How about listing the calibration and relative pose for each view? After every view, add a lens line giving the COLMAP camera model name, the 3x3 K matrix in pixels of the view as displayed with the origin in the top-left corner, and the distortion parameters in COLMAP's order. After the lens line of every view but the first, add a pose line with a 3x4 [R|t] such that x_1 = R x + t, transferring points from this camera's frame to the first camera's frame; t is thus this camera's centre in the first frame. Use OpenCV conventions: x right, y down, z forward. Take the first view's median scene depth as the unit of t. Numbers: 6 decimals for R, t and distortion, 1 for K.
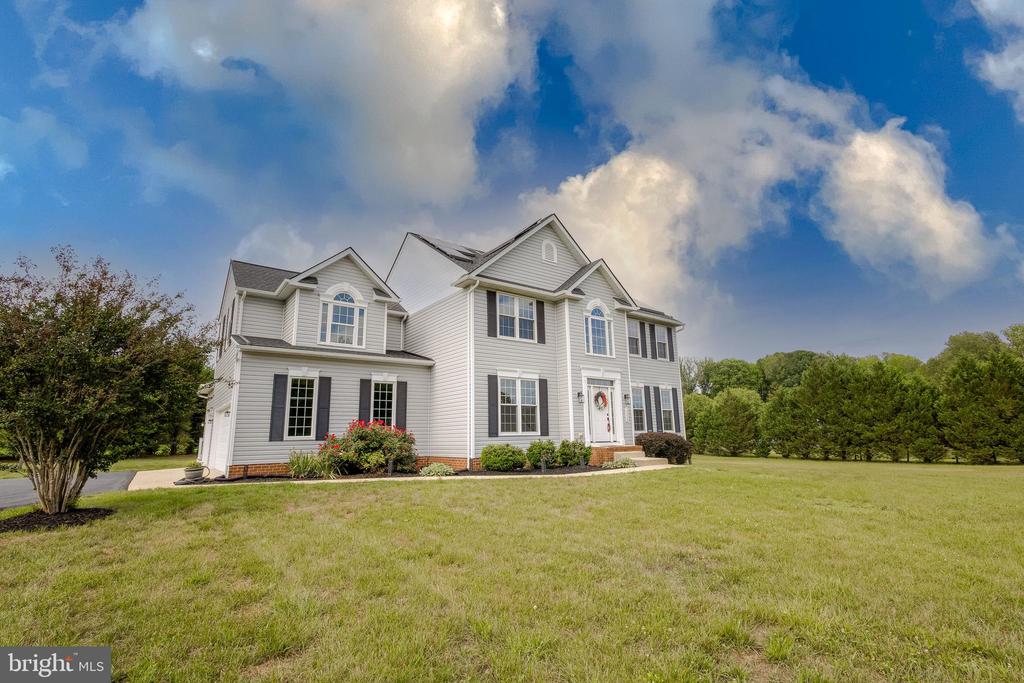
lens RADIAL K [[464.7, 0, 512.5], [0, 464.7, 346.4], [0, 0, 1]] dist [0.009909, -0.001040]
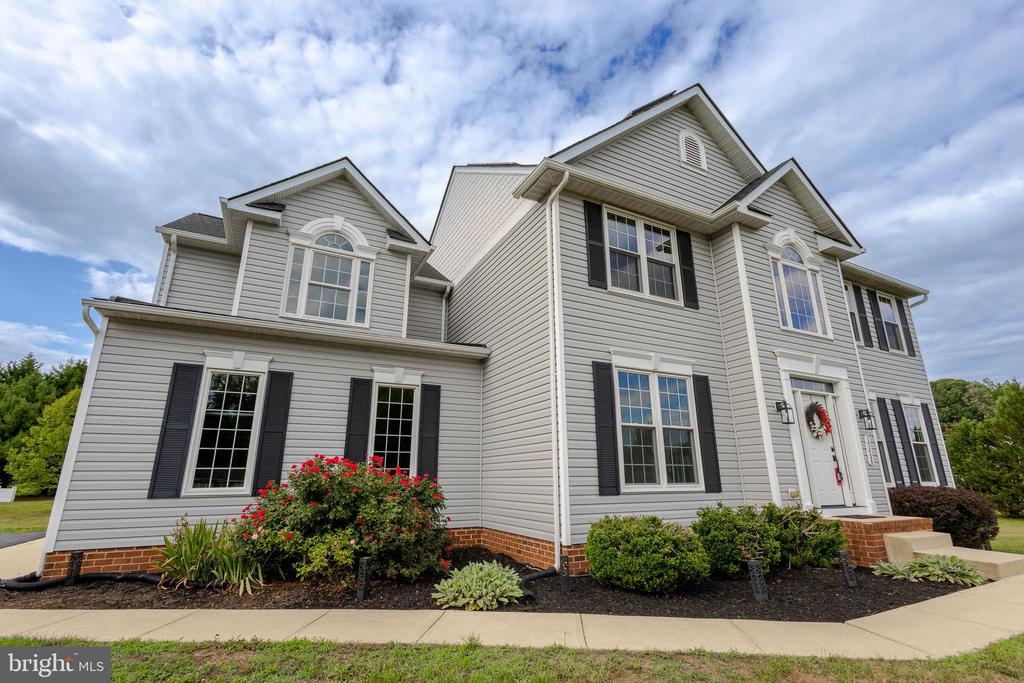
lens RADIAL K [[464.7, 0, 512.5], [0, 464.7, 346.4], [0, 0, 1]] dist [0.009909, -0.001040]
pose [[0.984624, -0.033178, -0.171505, -0.048175], [0.019130, 0.996372, -0.082926, 0.078320], [0.173634, 0.078370, 0.981687, 0.481489]]
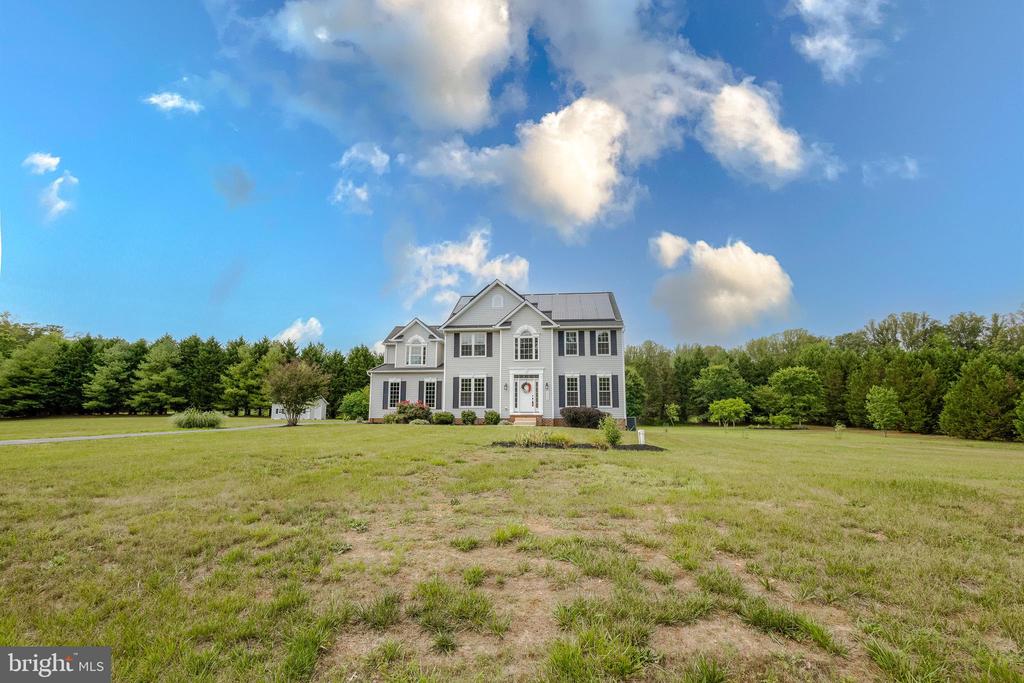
lens RADIAL K [[487.0, 0, 512.0], [0, 487.0, 341.5], [0, 0, 1]] dist [0.033991, -0.000456]
pose [[0.719991, -0.086485, -0.688574, 1.473998], [0.118276, 0.992980, -0.001046, -0.054934], [0.683830, -0.080689, 0.725166, -0.303253]]
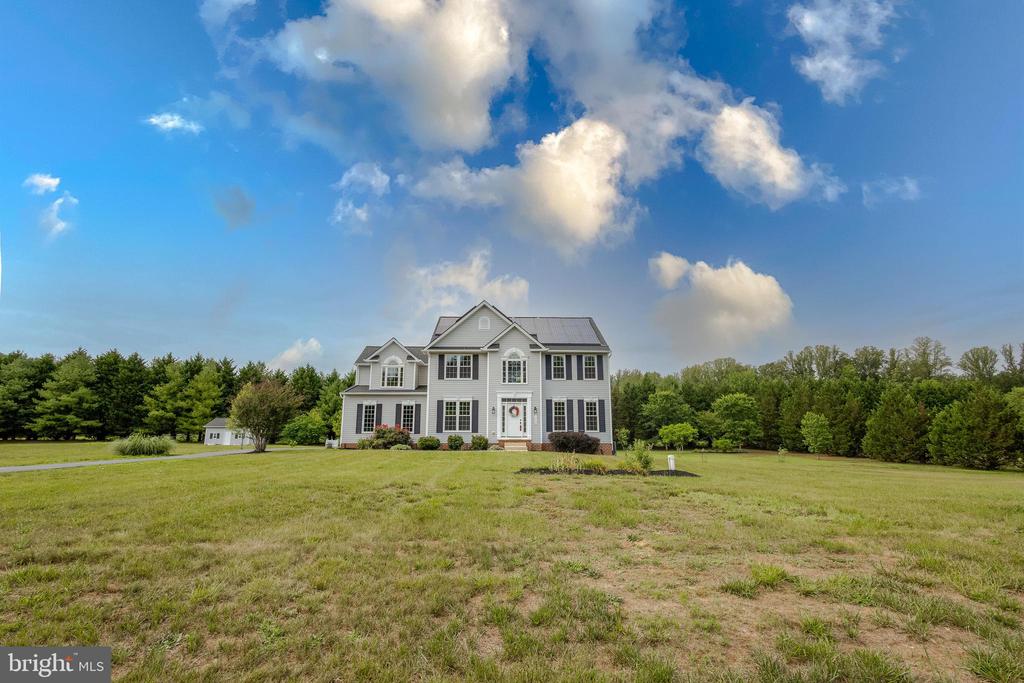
lens RADIAL K [[487.0, 0, 512.0], [0, 487.0, 341.5], [0, 0, 1]] dist [0.033991, -0.000456]
pose [[0.803130, -0.100390, -0.587285, 1.308593], [0.098395, 0.994516, -0.035444, -0.072996], [0.587622, -0.029320, 0.808604, -0.406018]]
